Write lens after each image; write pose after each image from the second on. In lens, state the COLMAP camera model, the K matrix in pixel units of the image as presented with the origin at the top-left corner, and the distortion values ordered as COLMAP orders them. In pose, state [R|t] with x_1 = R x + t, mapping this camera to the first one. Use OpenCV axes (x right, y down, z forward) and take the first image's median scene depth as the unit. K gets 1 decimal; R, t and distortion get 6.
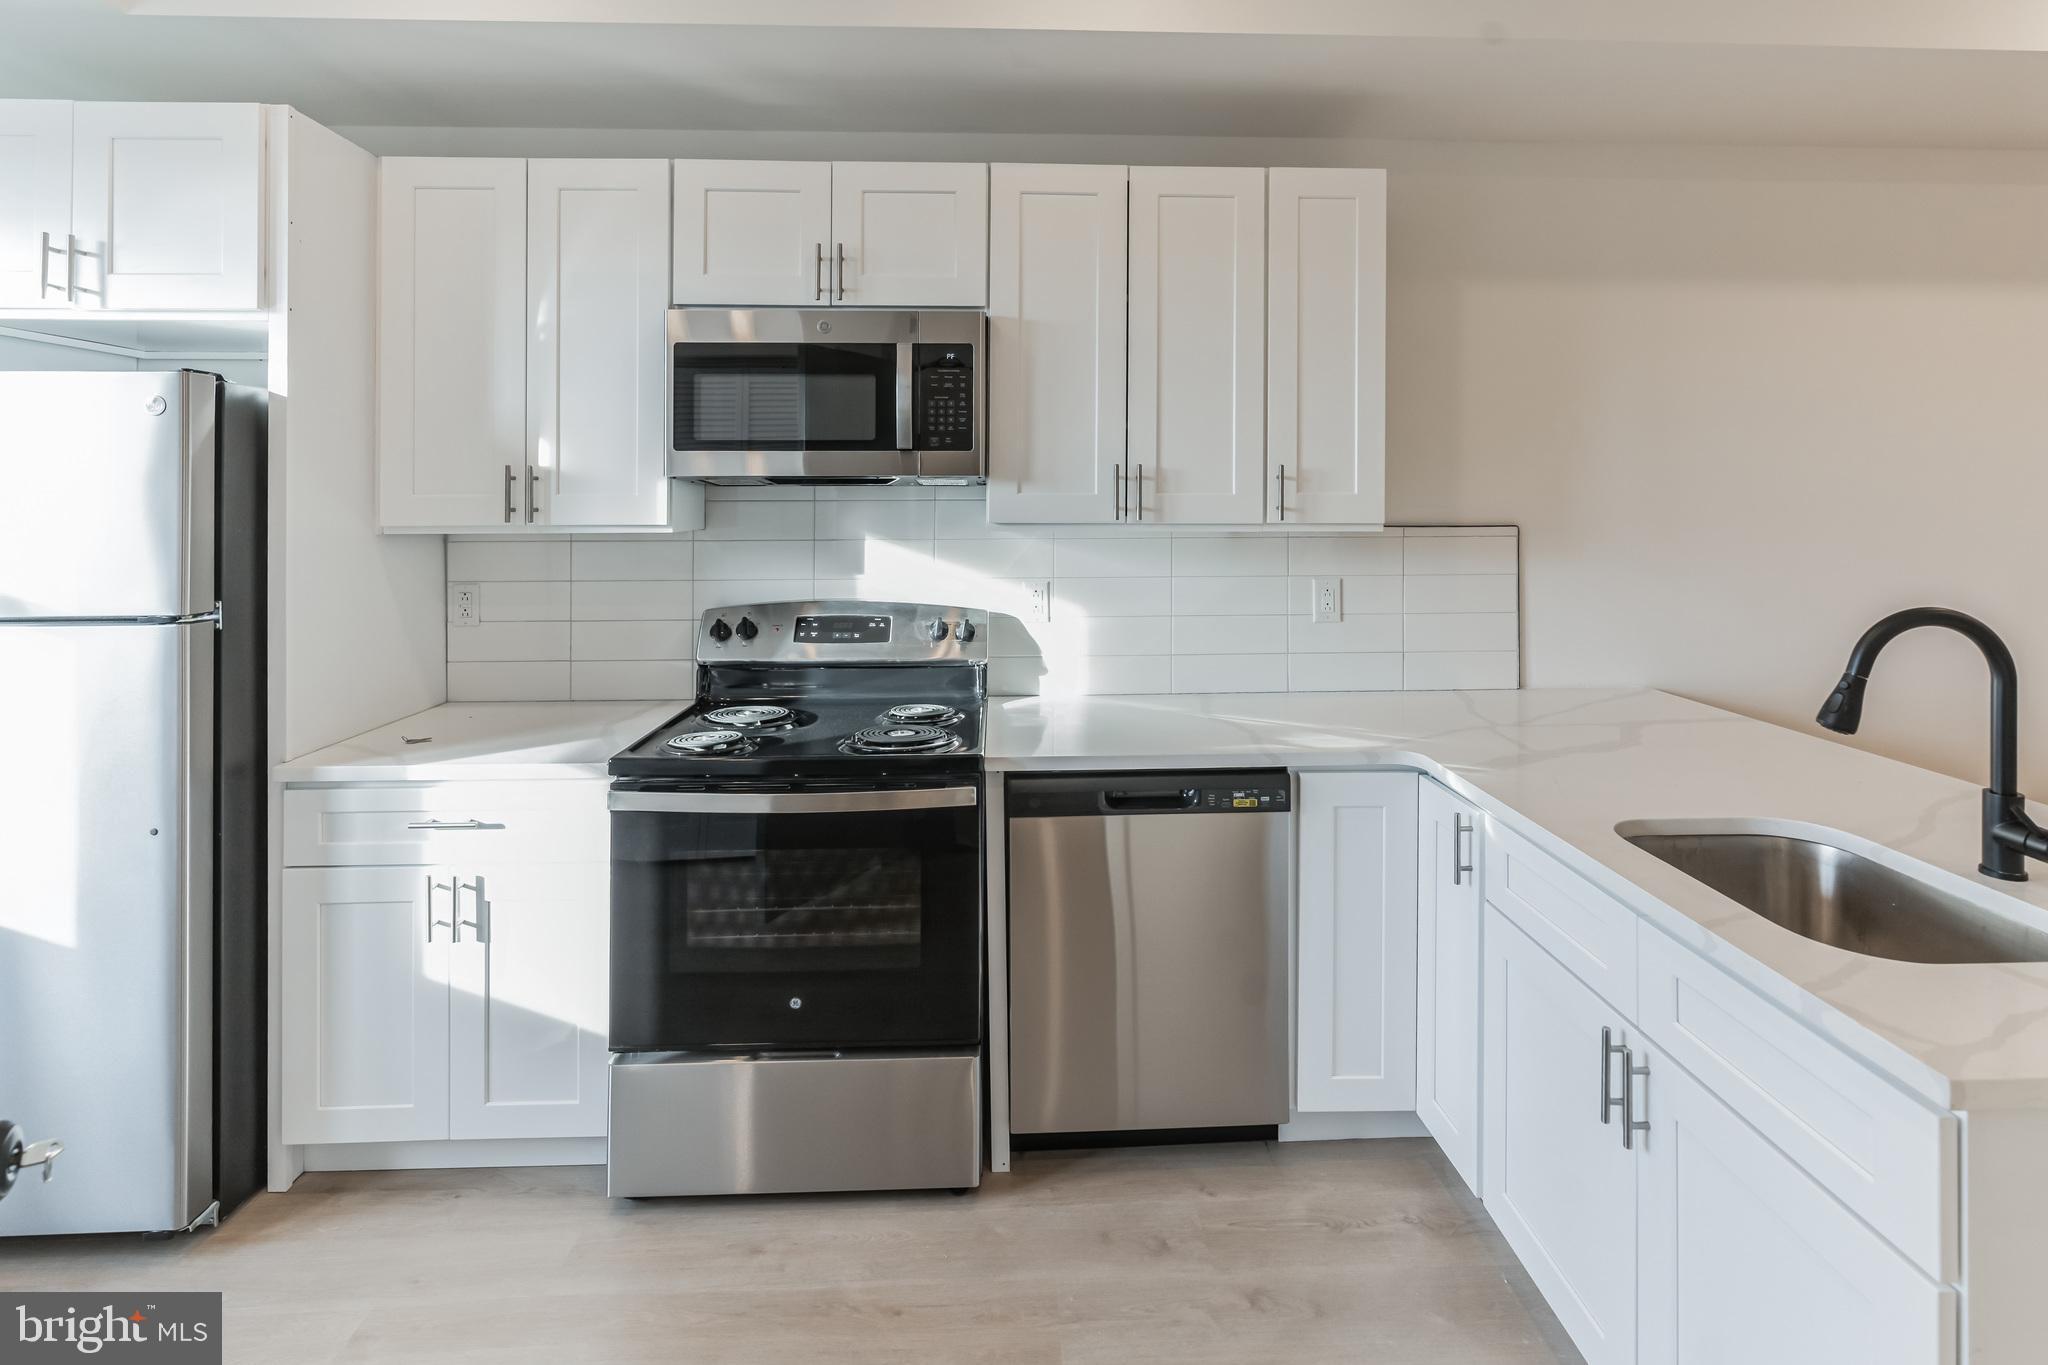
lens RADIAL K [[951.2, 0, 1029.8], [0, 951.2, 496.6], [0, 0, 1]] dist [-0.000758, 0.000154]
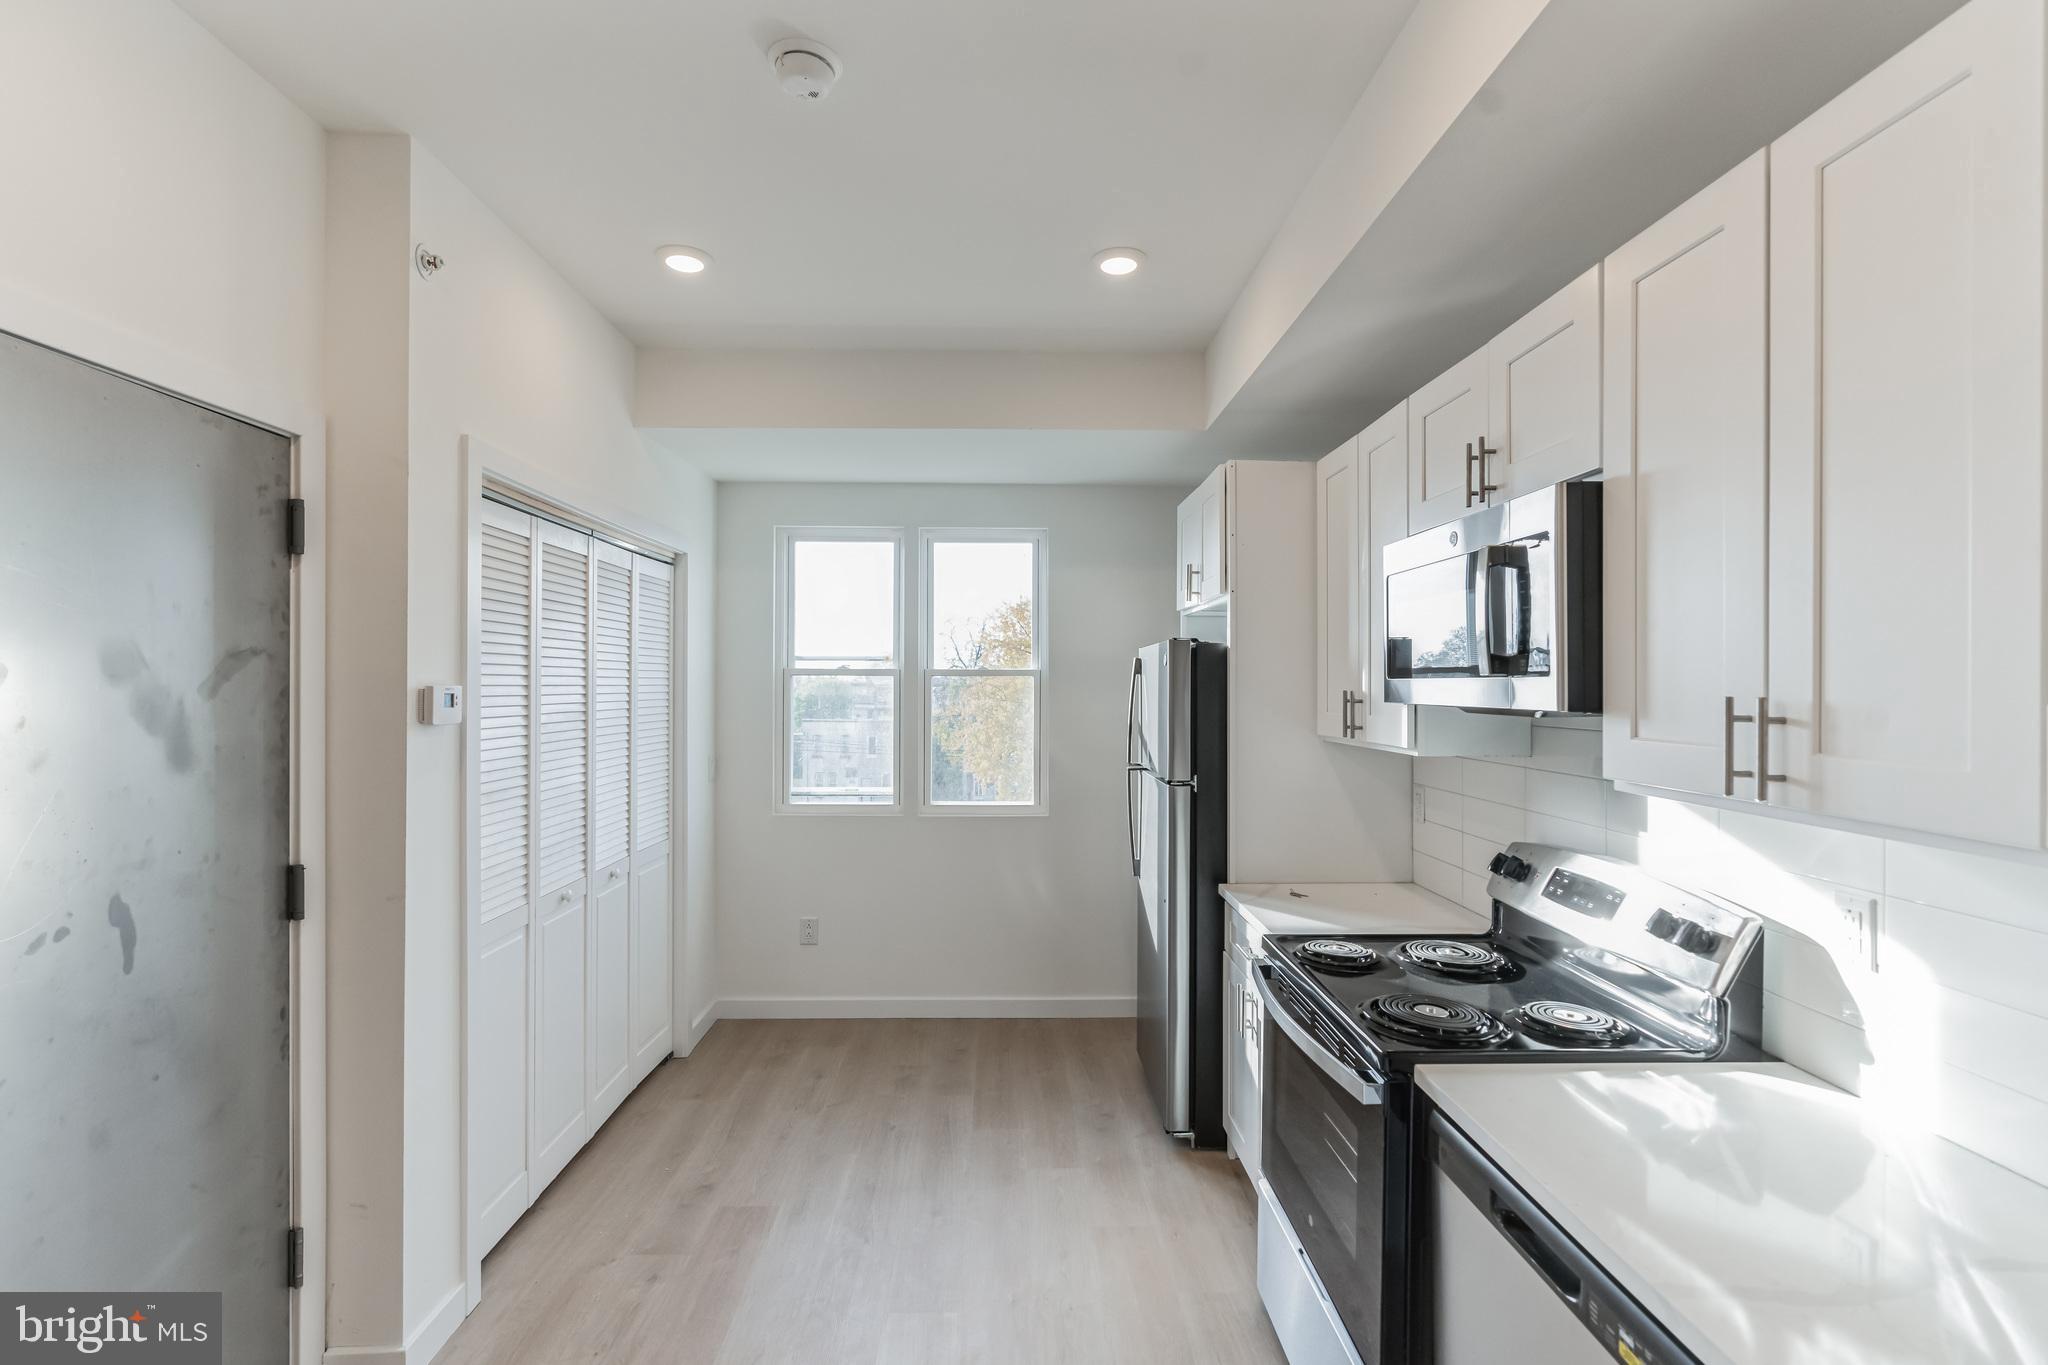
lens RADIAL K [[935.0, 0, 1024.0], [0, 935.0, 682.5], [0, 0, 1]] dist [-0.003798, -0.000399]
pose [[-0.002125, 0.000403, -0.999998, 0.637501], [0.003370, 0.999994, 0.000396, -0.043710], [0.999992, -0.003369, -0.002127, 0.573312]]
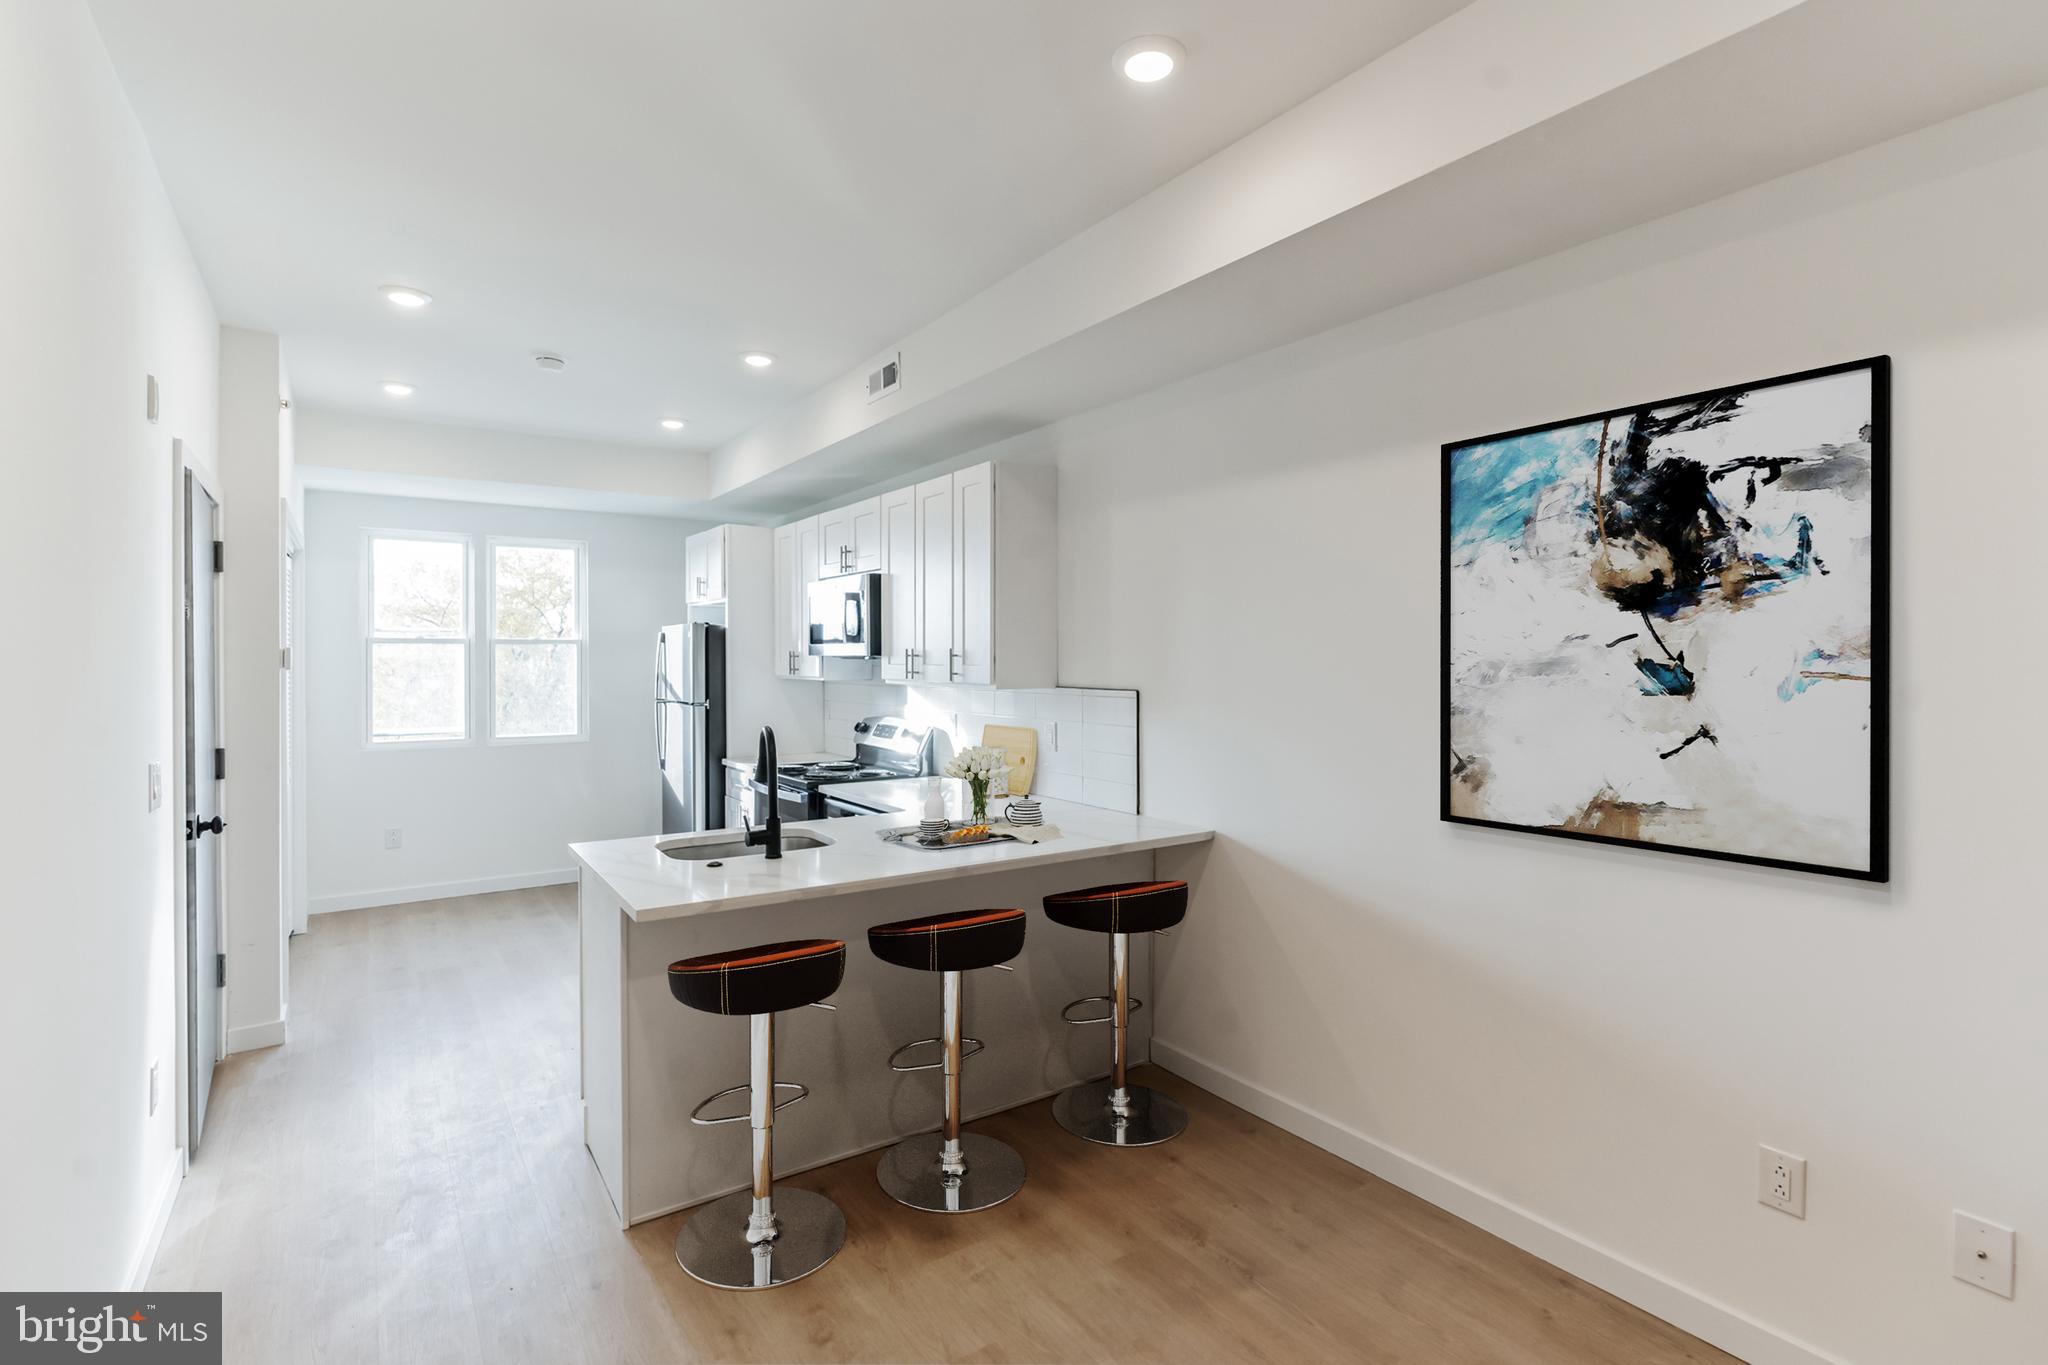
lens RADIAL K [[962.2, 0, 1015.5], [0, 962.2, 660.5], [0, 0, 1]] dist [-0.002419, -0.000266]
pose [[0.539298, 0.004662, -0.842102, 1.771858], [0.005189, 0.999947, 0.008858, -0.026516], [0.842099, -0.009147, 0.539246, 0.158987]]
